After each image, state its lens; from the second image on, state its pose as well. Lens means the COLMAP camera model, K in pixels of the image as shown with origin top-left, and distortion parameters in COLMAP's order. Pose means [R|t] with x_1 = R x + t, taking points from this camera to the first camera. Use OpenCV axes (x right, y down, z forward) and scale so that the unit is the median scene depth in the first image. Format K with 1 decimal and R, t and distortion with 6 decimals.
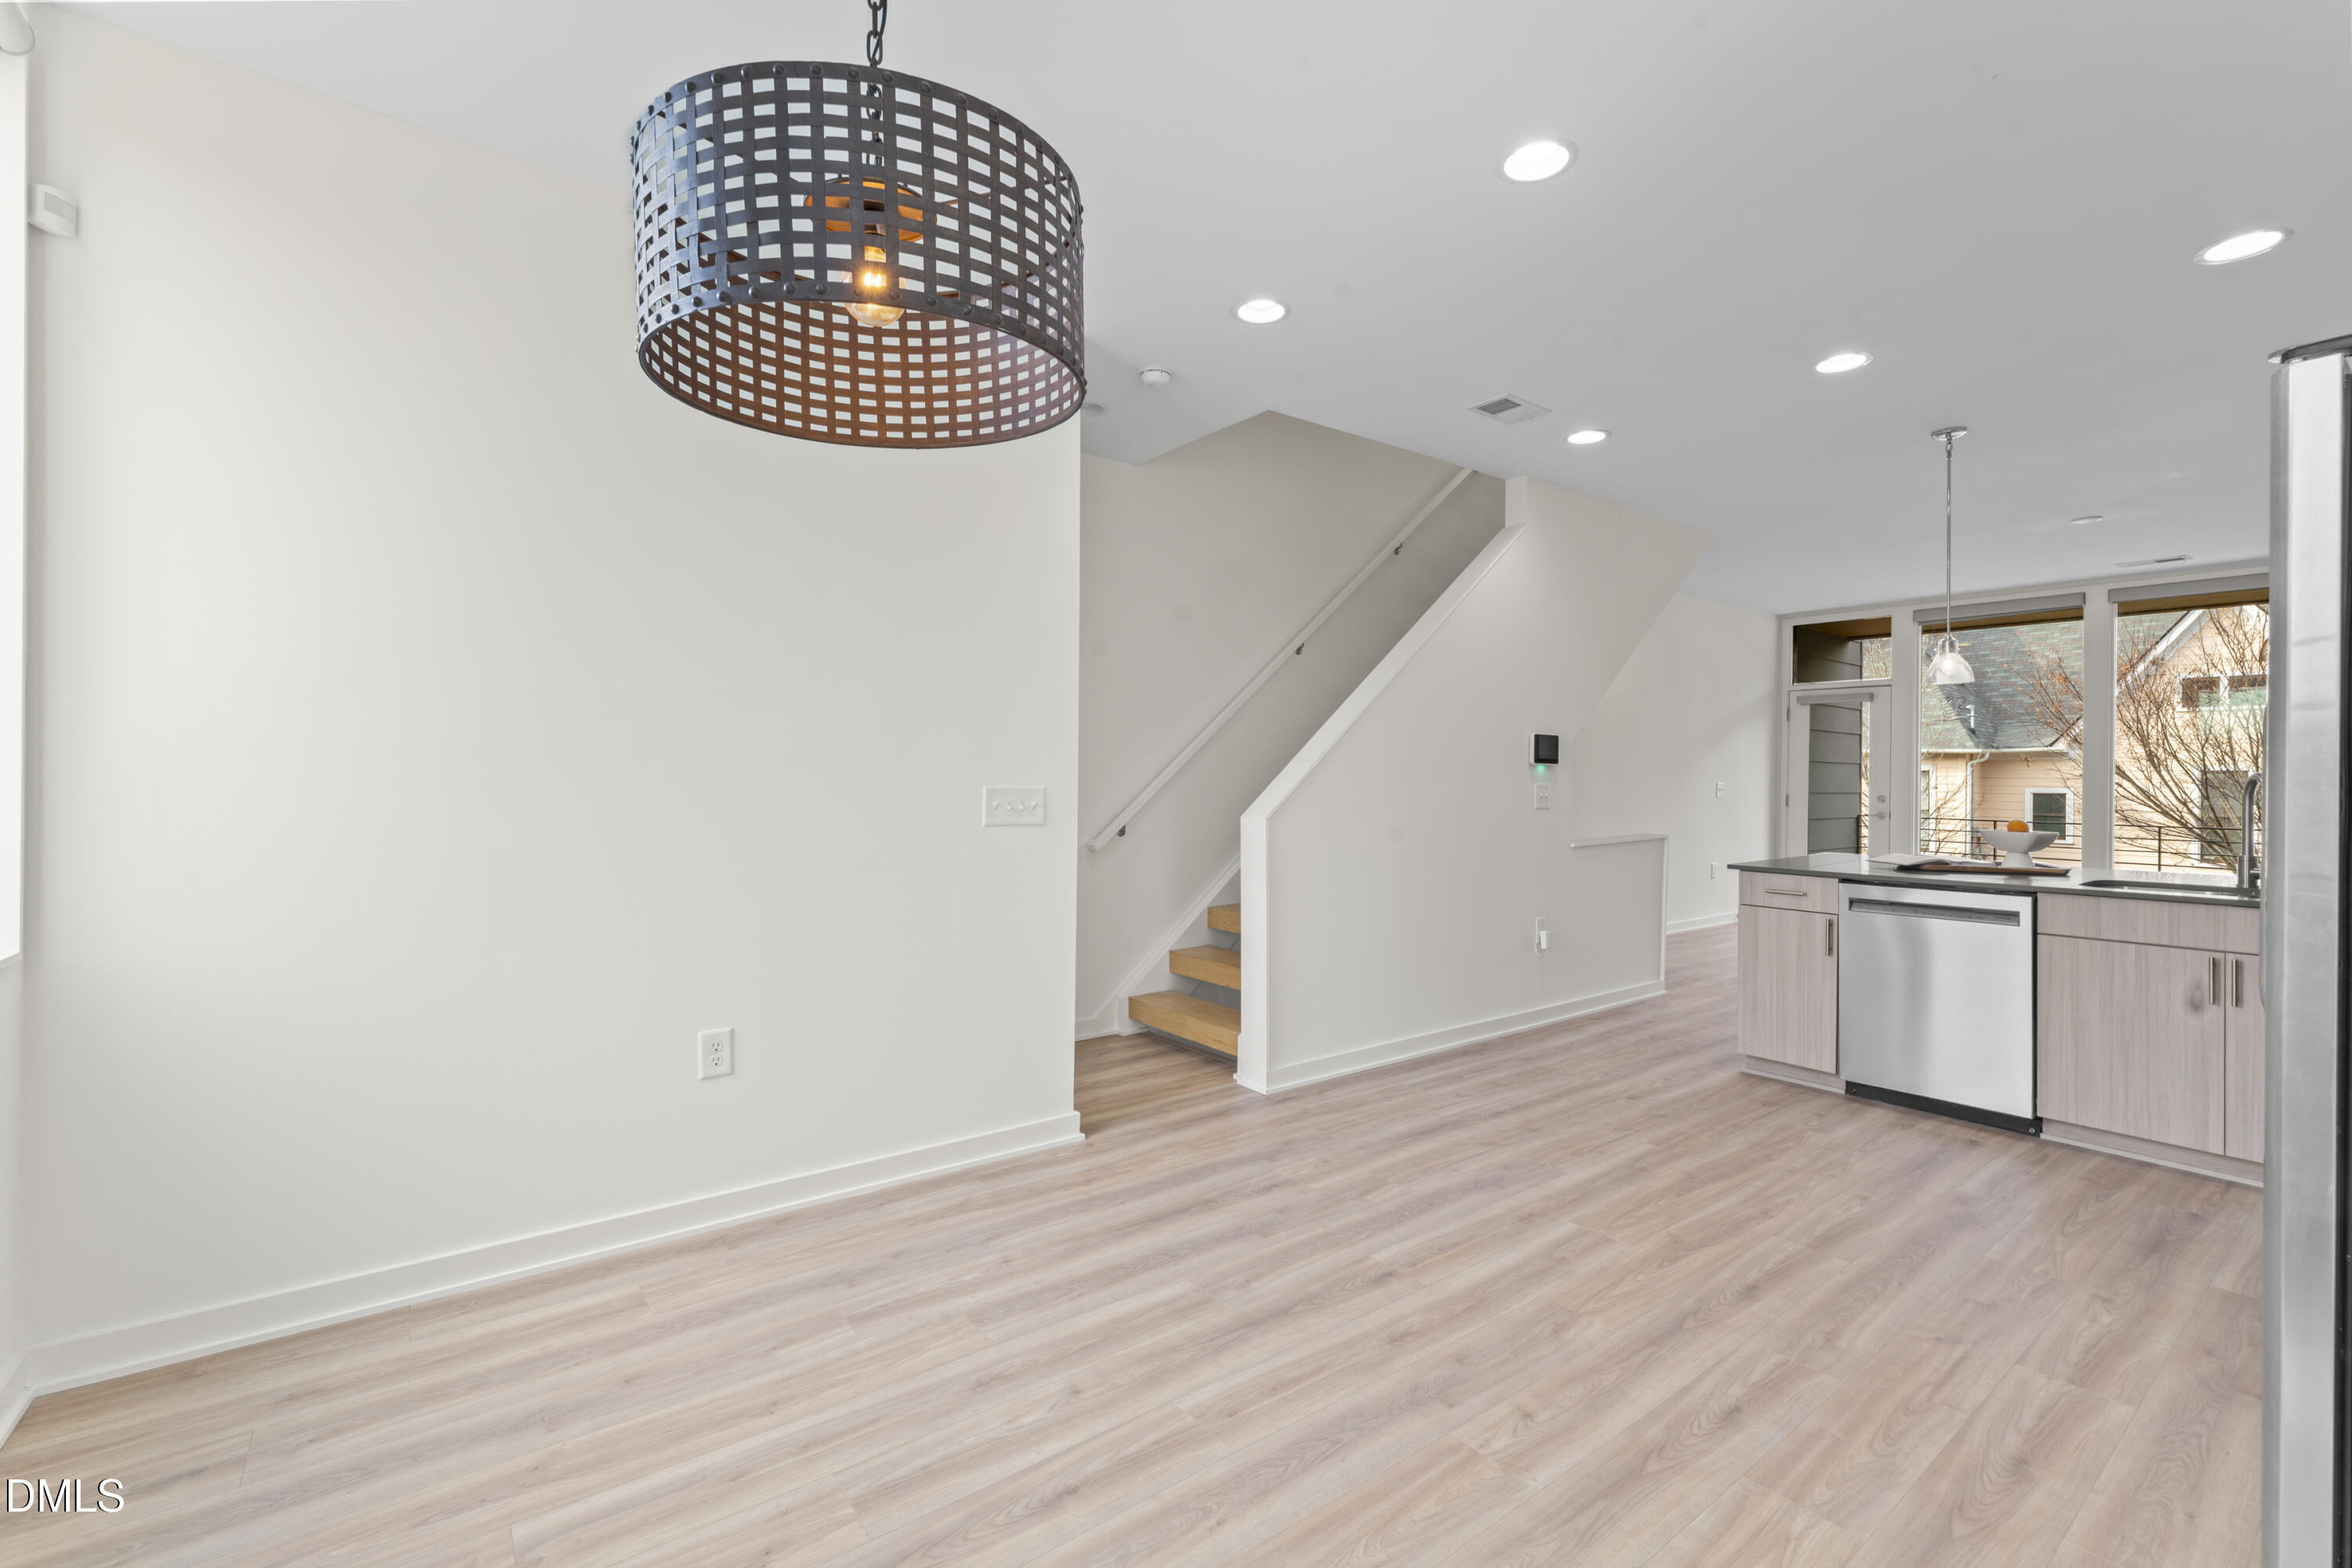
lens RADIAL K [[1012.9, 0, 1176.8], [0, 1012.9, 776.4], [0, 0, 1]] dist [-0.004418, 0.000572]
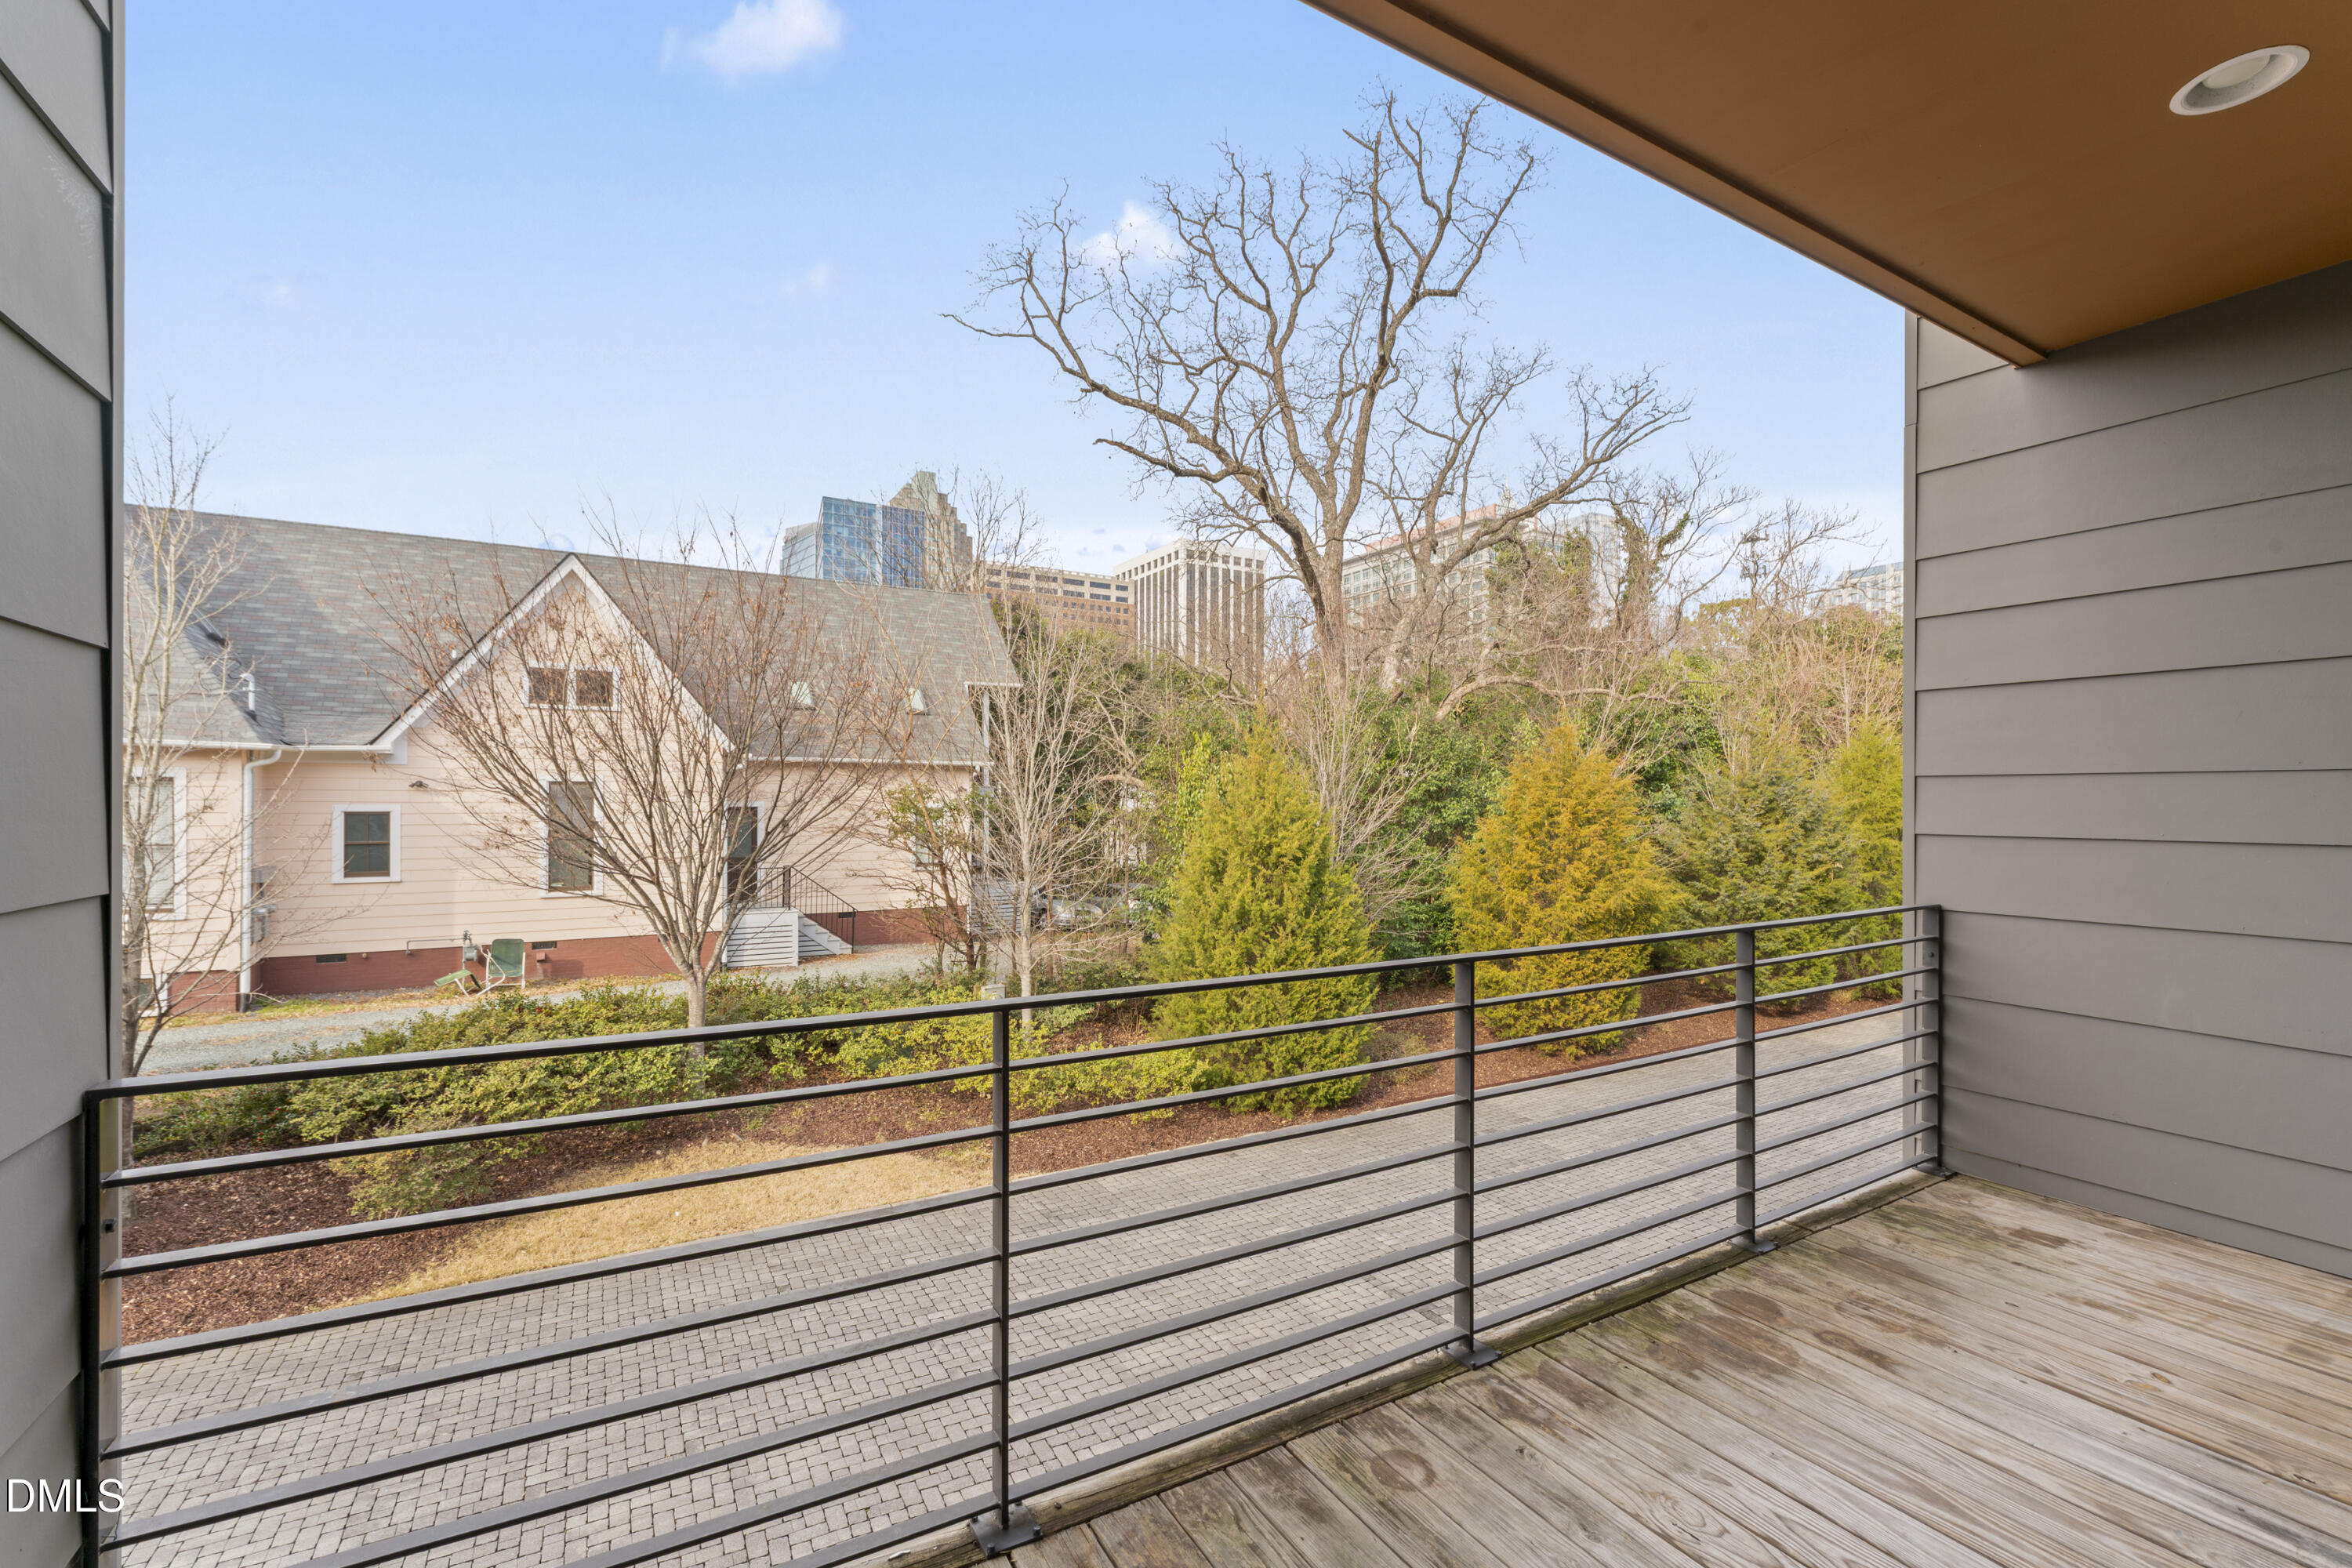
lens RADIAL K [[1012.9, 0, 1187.8], [0, 1012.9, 795.1], [0, 0, 1]] dist [-0.004418, 0.000572]
pose [[0.109226, -0.001461, 0.994016, 0.221949], [0.003026, 0.999995, 0.001138, 0.005614], [-0.994012, 0.002884, 0.109229, 0.344704]]
